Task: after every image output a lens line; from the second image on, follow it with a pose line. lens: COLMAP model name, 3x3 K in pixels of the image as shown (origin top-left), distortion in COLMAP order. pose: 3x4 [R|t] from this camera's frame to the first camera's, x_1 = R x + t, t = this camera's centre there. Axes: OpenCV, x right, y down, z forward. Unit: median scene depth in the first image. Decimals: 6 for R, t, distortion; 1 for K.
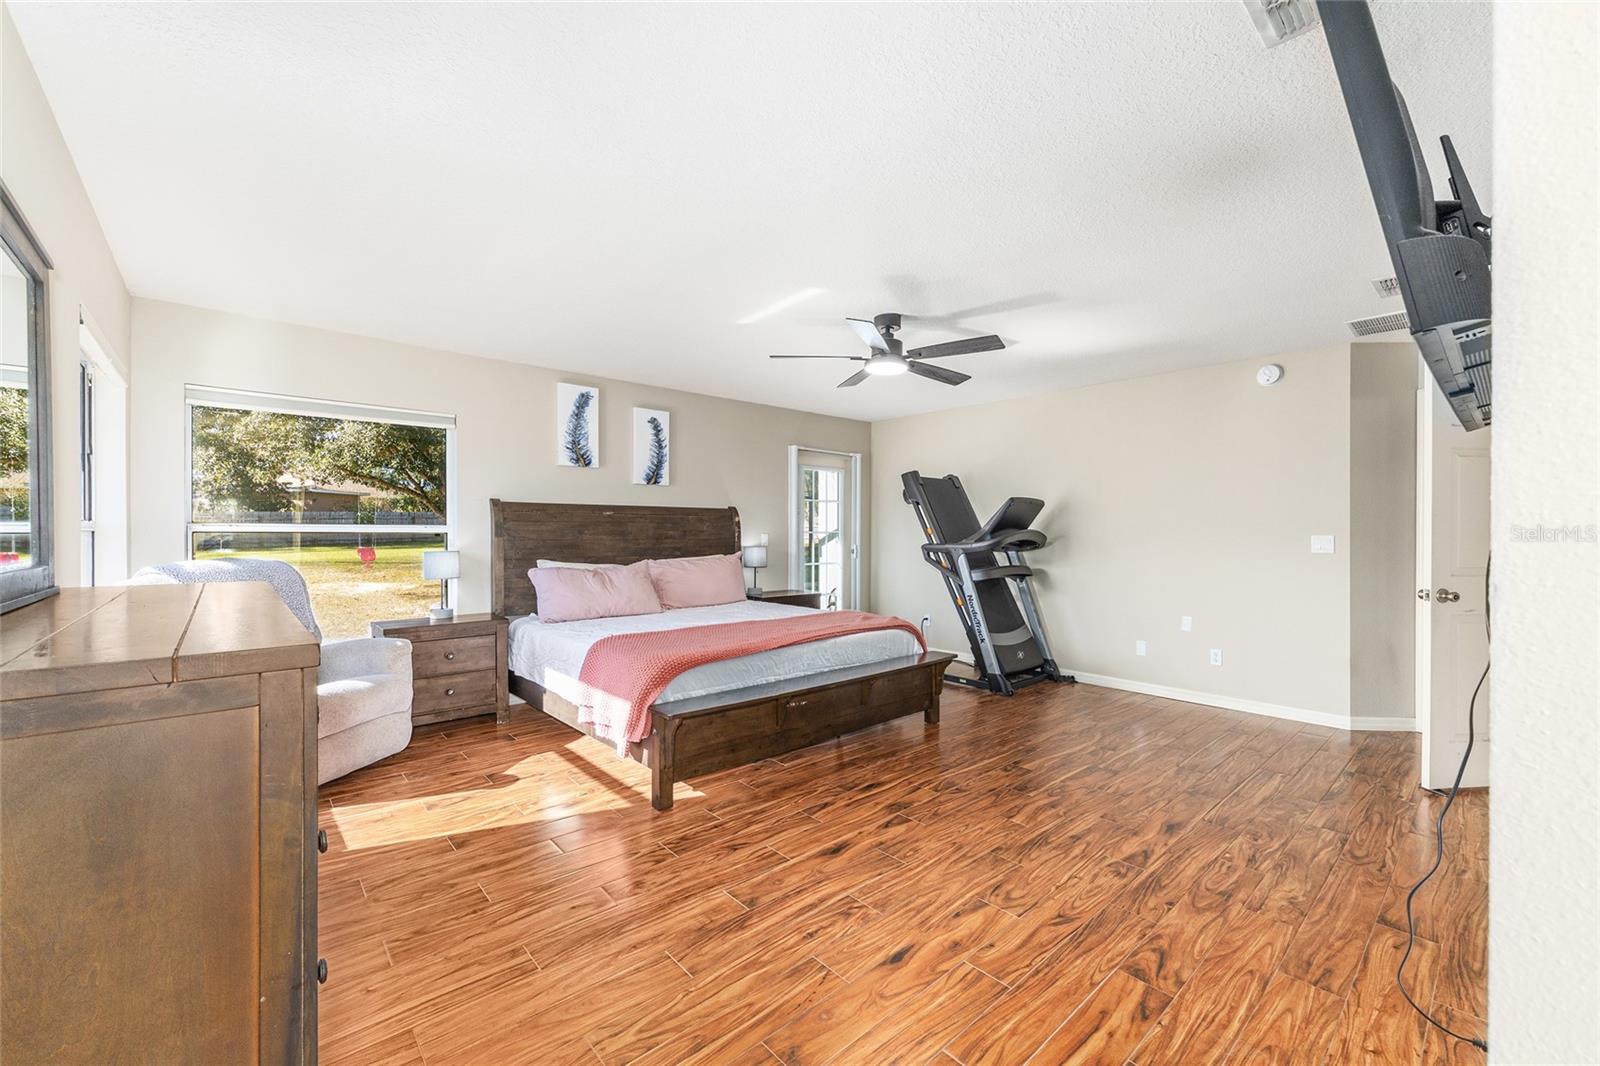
lens RADIAL K [[636.4, 0, 803.3], [0, 636.4, 532.9], [0, 0, 1]] dist [-0.001012, -0.000537]
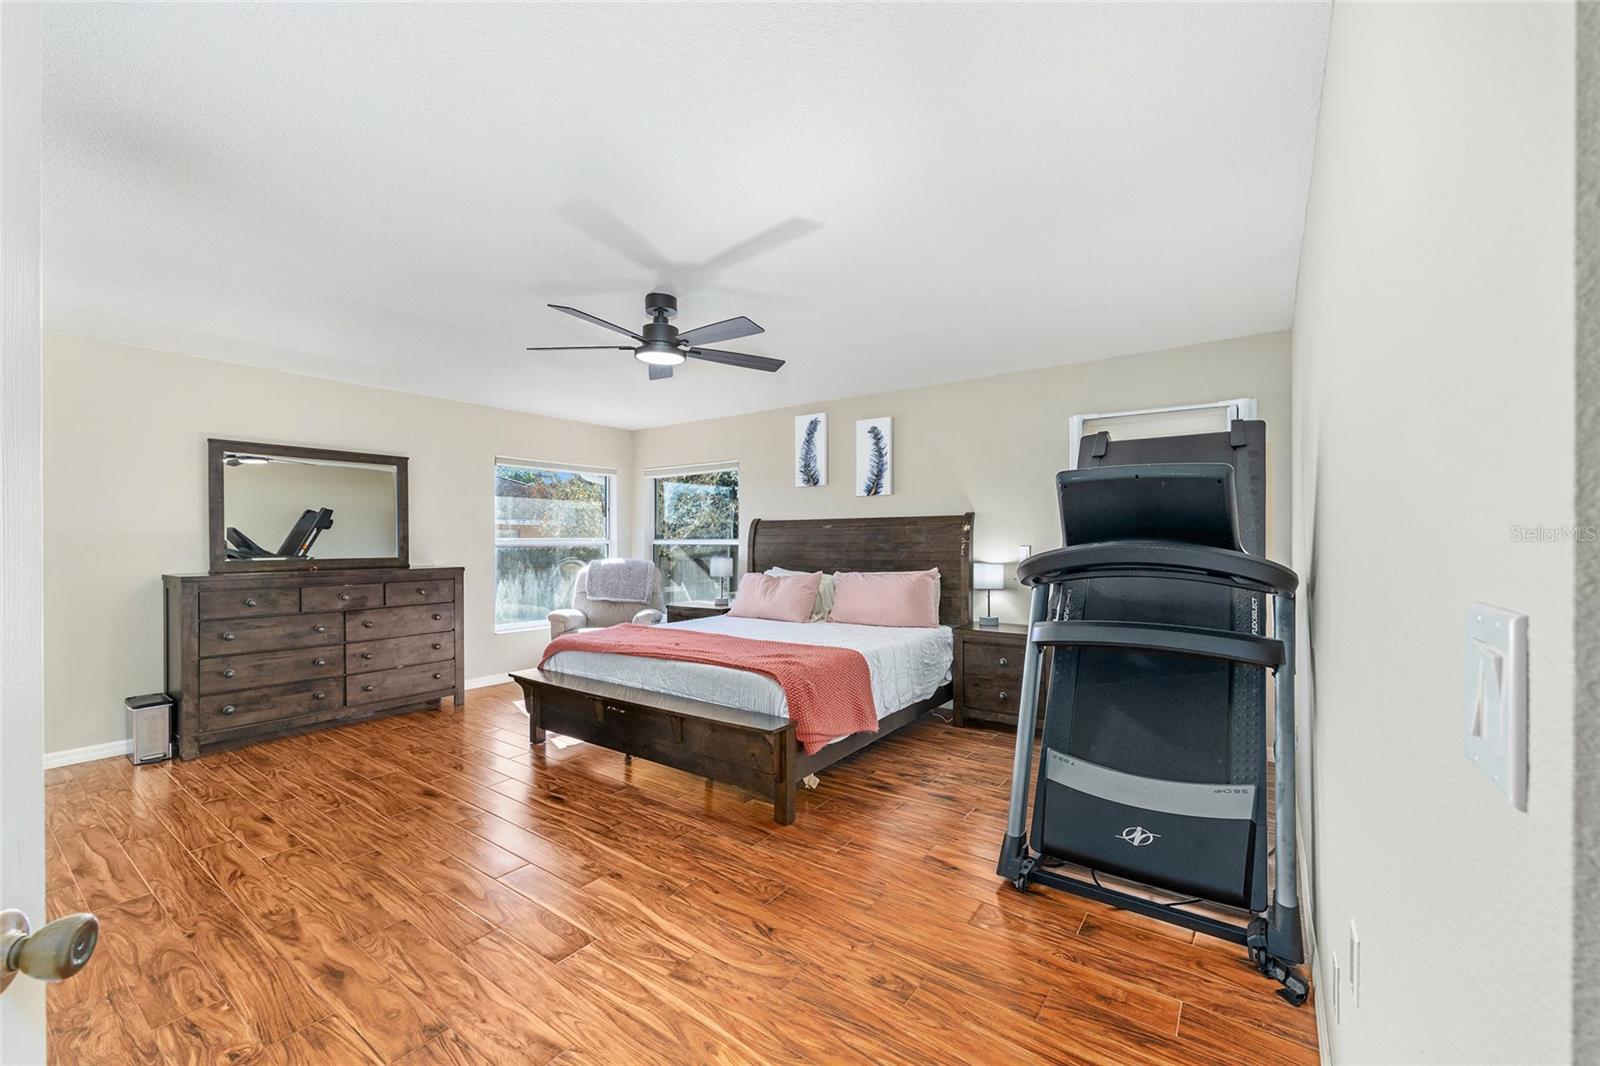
lens RADIAL K [[636.4, 0, 801.3], [0, 636.4, 543.9], [0, 0, 1]] dist [-0.001012, -0.000537]
pose [[0.227242, 0.002020, -0.973836, 0.748985], [0.002962, 0.999992, 0.002765, -0.005280], [0.973834, -0.003513, 0.227234, 0.731566]]
